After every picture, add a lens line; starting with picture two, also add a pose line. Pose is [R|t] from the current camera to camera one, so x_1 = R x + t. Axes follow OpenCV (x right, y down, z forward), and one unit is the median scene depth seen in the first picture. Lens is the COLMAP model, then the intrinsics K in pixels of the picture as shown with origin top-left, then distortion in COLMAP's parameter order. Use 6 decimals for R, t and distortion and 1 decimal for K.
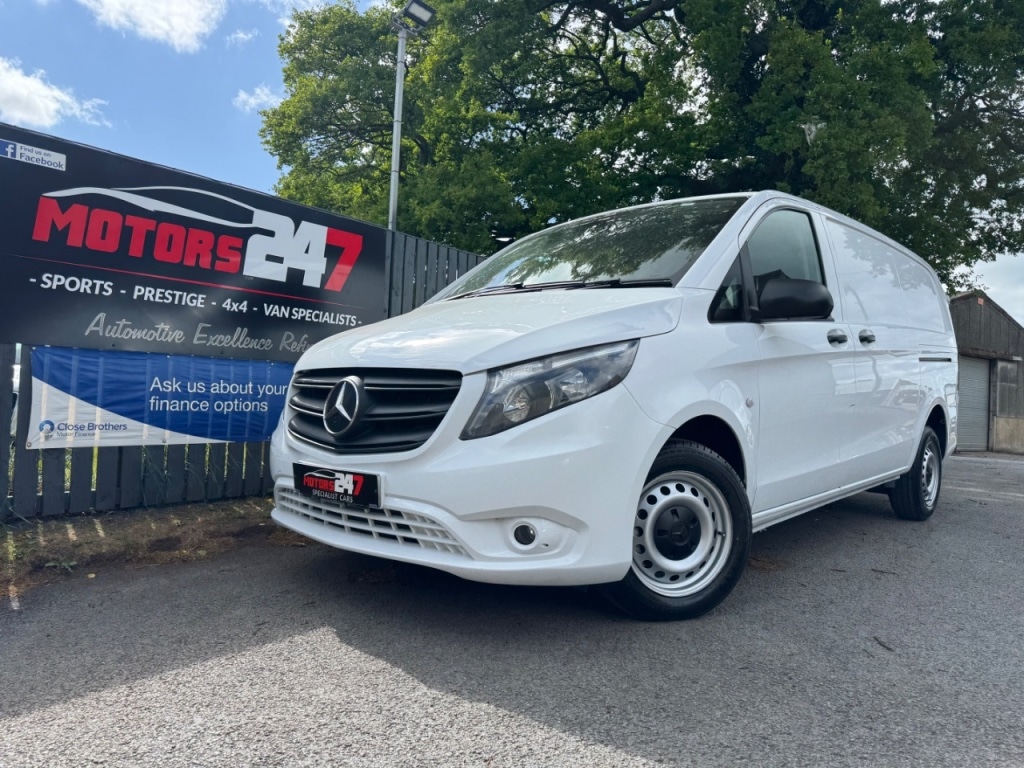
lens RADIAL K [[729.7, 0, 509.0], [0, 729.7, 388.3], [0, 0, 1]] dist [0.024738, -0.029814]
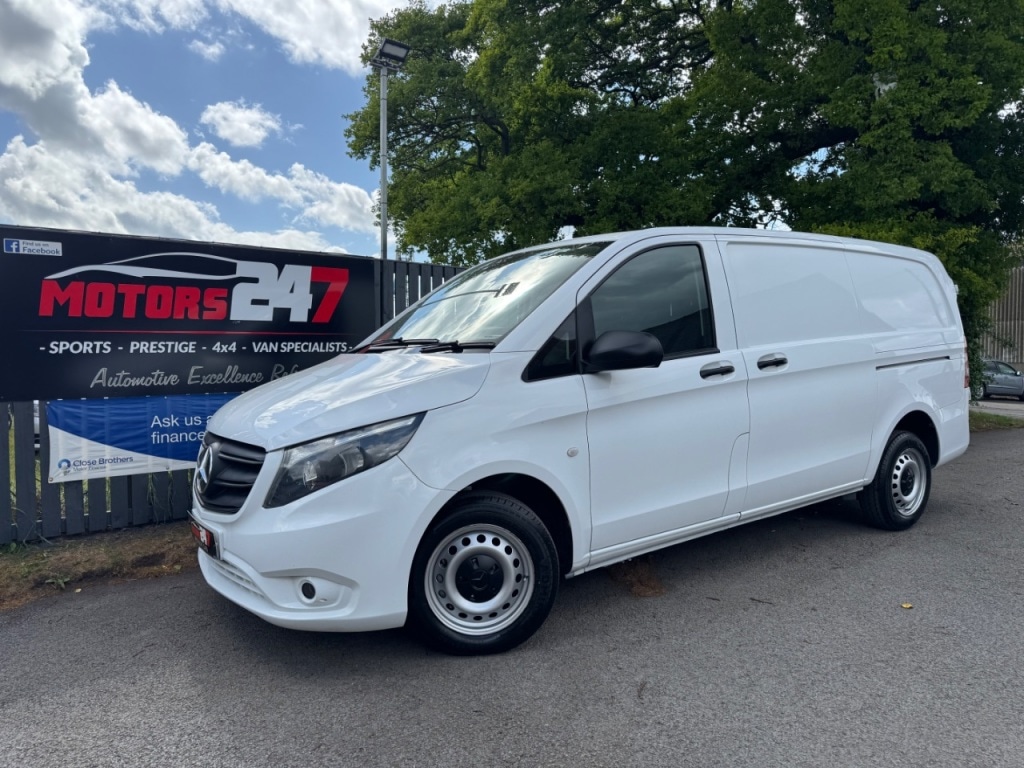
lens RADIAL K [[729.7, 0, 511.0], [0, 729.7, 385.4], [0, 0, 1]] dist [0.024738, -0.029814]
pose [[0.977158, -0.032222, -0.210059, 0.361613], [0.043336, 0.997882, 0.048521, -0.104343], [0.208051, -0.056516, 0.976484, -0.047636]]
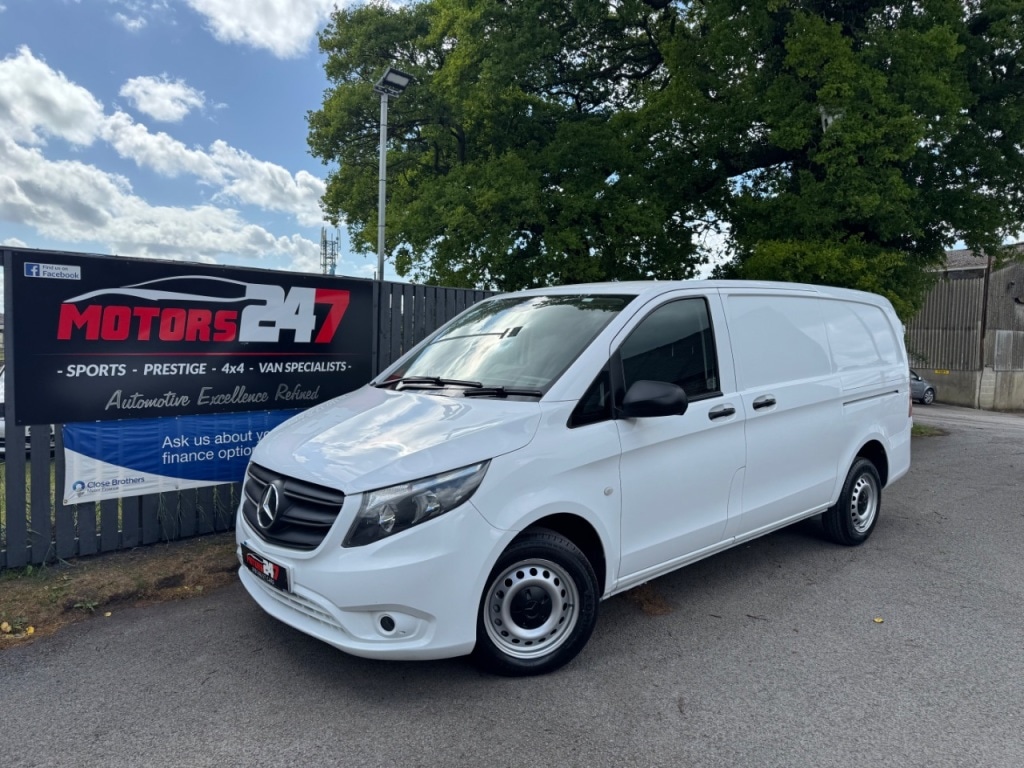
lens RADIAL K [[729.7, 0, 515.0], [0, 729.7, 386.2], [0, 0, 1]] dist [0.024738, -0.029814]
pose [[0.994782, -0.009578, -0.101575, 0.230550], [0.016710, 0.997435, 0.069597, -0.184939], [0.100647, -0.070931, 0.992390, -0.149718]]
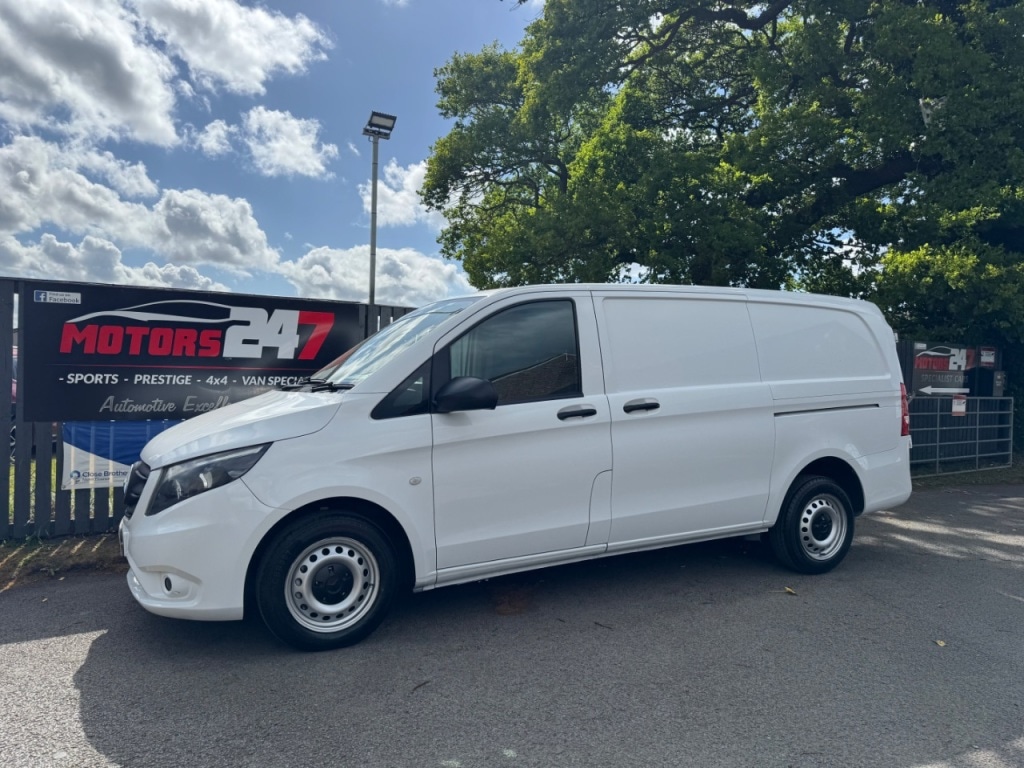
lens RADIAL K [[729.7, 0, 510.8], [0, 729.7, 384.0], [0, 0, 1]] dist [0.024738, -0.029814]
pose [[0.932219, -0.020457, -0.361316, 0.722779], [0.022080, 0.999756, 0.000364, -0.110257], [0.361221, -0.008317, 0.932443, -0.076396]]
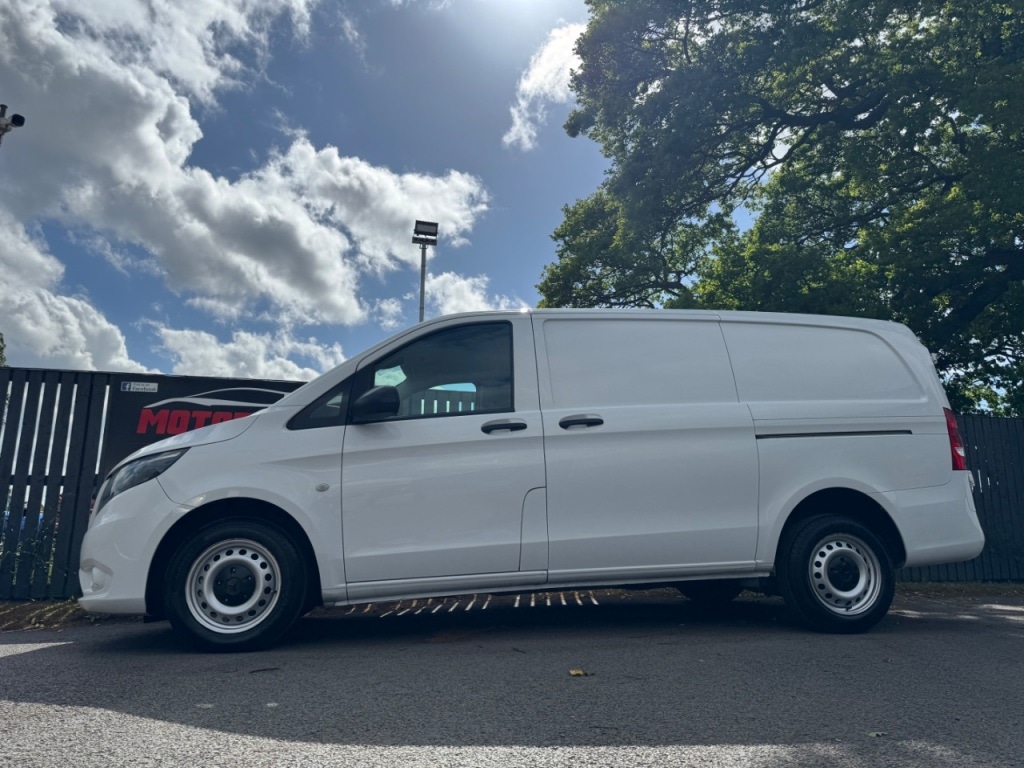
lens RADIAL K [[729.7, 0, 511.3], [0, 729.7, 385.0], [0, 0, 1]] dist [0.024738, -0.029814]
pose [[0.794553, -0.167985, -0.583495, 1.051191], [0.034175, 0.971817, -0.233245, 0.119892], [0.606232, 0.165384, 0.777902, 0.143343]]
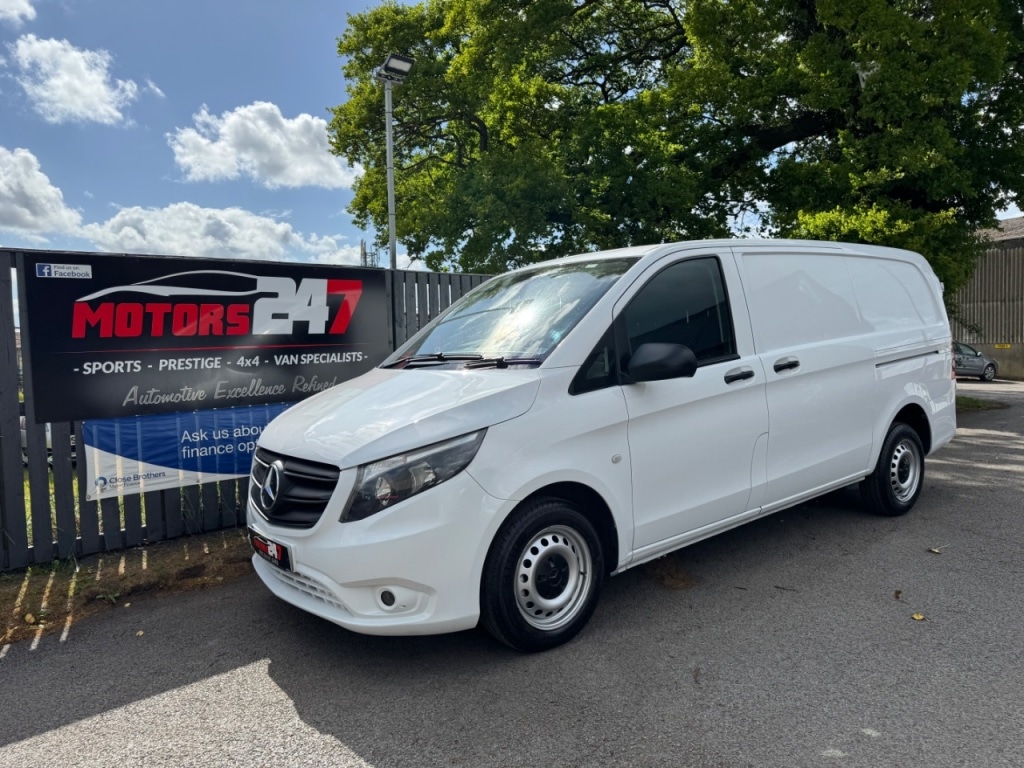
lens RADIAL K [[729.7, 0, 510.2], [0, 729.7, 391.2], [0, 0, 1]] dist [0.024738, -0.029814]
pose [[0.983790, -0.057221, -0.169950, 0.282424], [0.069975, 0.995088, 0.070030, -0.137912], [0.165108, -0.080787, 0.982961, -0.115723]]
